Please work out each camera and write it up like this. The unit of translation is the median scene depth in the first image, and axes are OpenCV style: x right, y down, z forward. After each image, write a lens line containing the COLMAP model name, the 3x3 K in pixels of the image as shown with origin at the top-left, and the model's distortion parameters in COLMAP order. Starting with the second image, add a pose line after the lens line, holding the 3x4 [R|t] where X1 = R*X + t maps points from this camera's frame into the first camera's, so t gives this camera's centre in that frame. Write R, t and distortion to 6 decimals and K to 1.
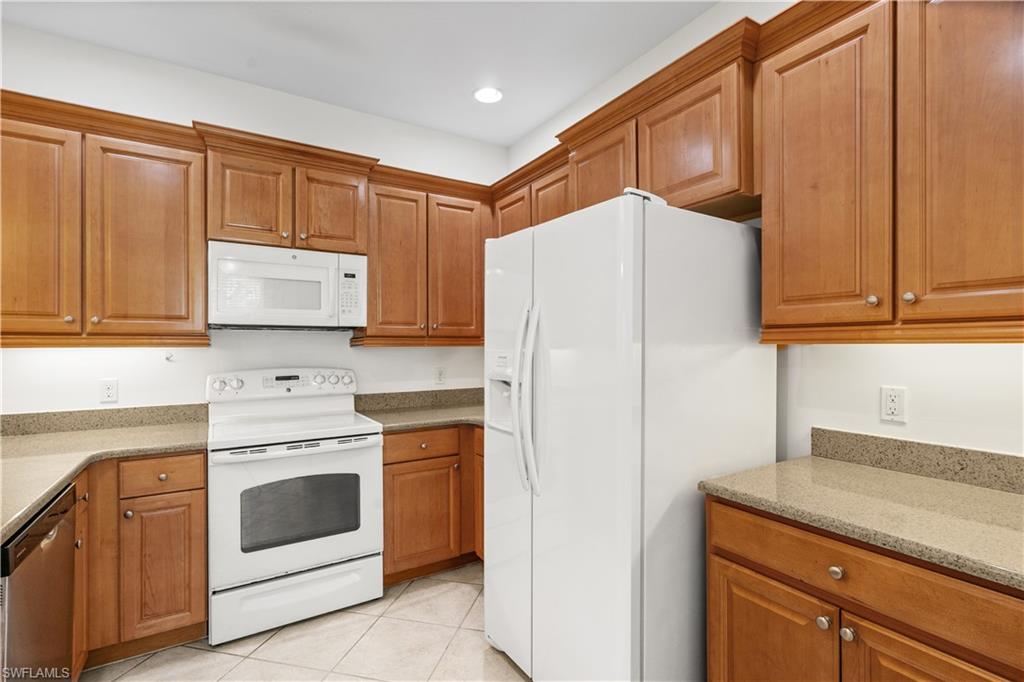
lens RADIAL K [[472.4, 0, 510.1], [0, 472.4, 346.8], [0, 0, 1]] dist [-0.005558, 0.003895]
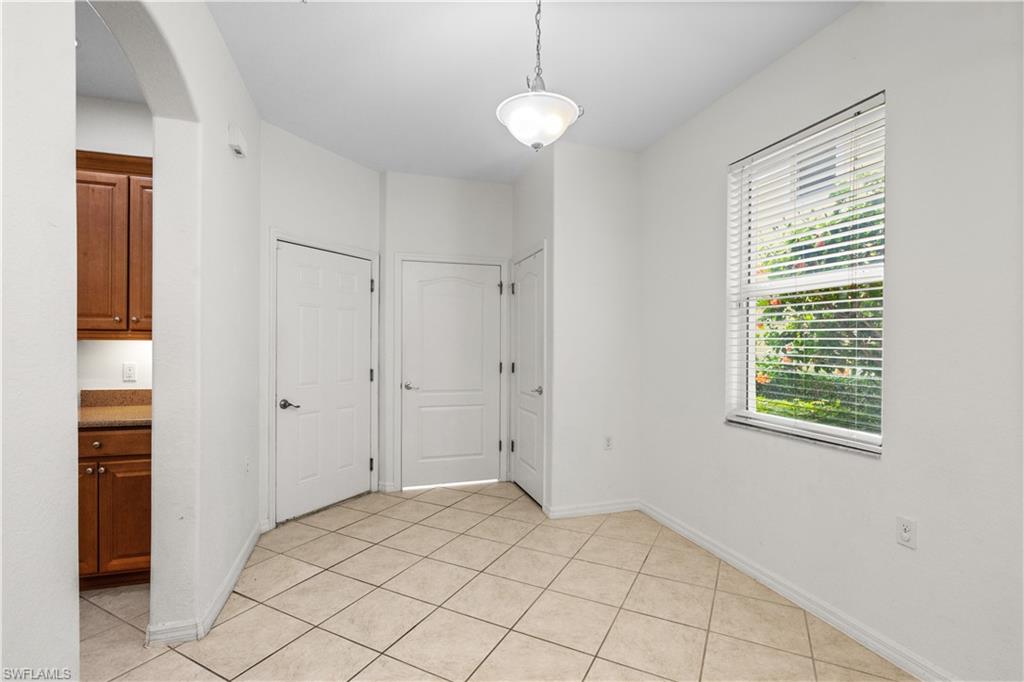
lens RADIAL K [[472.4, 0, 511.2], [0, 472.4, 343.0], [0, 0, 1]] dist [-0.005558, 0.003895]
pose [[0.242961, 0.005784, 0.970019, -0.459137], [-0.005951, 0.999972, -0.004472, 0.002282], [-0.970018, -0.004686, 0.242989, -0.663943]]
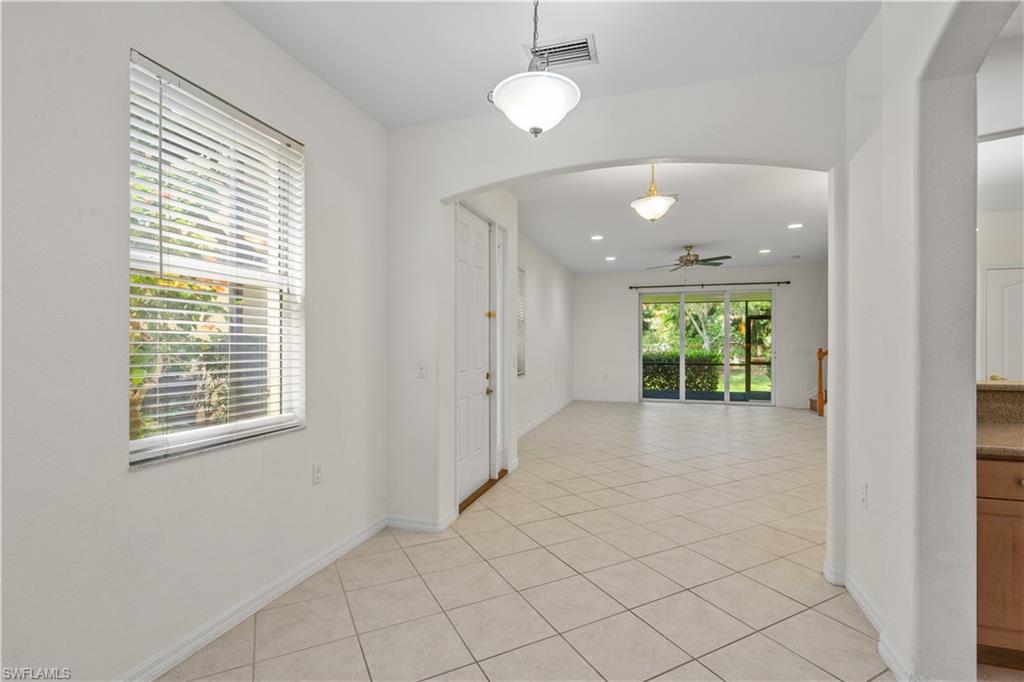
lens RADIAL K [[472.4, 0, 511.0], [0, 472.4, 341.1], [0, 0, 1]] dist [-0.005558, 0.003895]
pose [[-0.752711, 0.002632, -0.658346, 0.930898], [0.001321, 0.999996, 0.002488, -0.003483], [0.658349, 0.001003, -0.752712, 0.064847]]
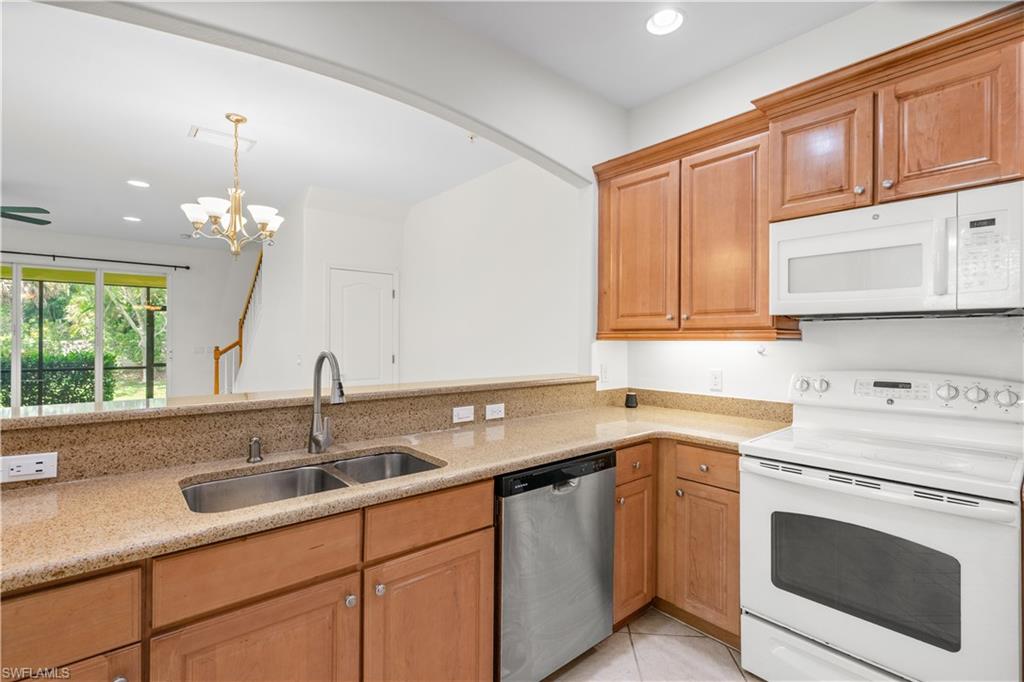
lens RADIAL K [[472.4, 0, 518.0], [0, 472.4, 338.3], [0, 0, 1]] dist [-0.005558, 0.003895]
pose [[0.161132, 0.001259, -0.986932, 0.176693], [-0.006012, 0.999982, 0.000294, -0.002343], [0.986915, 0.005887, 0.161136, 0.373623]]
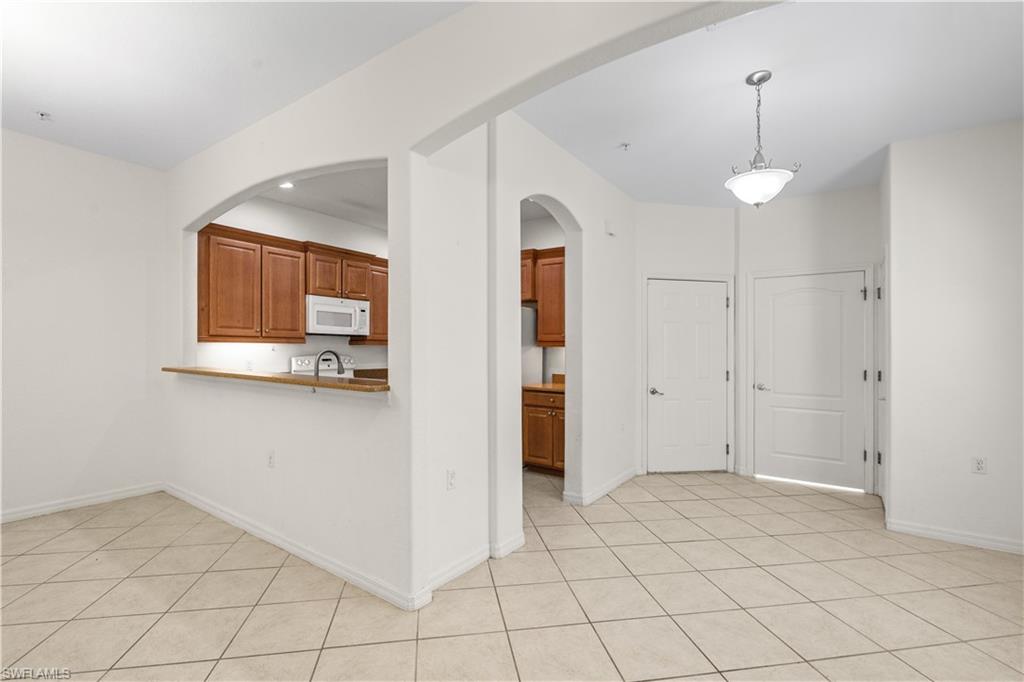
lens RADIAL K [[472.4, 0, 511.9], [0, 472.4, 340.9], [0, 0, 1]] dist [-0.005558, 0.003895]
pose [[0.917323, 0.019914, 0.397645, -0.639497], [-0.014111, 0.999747, -0.017515, 0.010844], [-0.397893, 0.010456, 0.917372, -1.329584]]
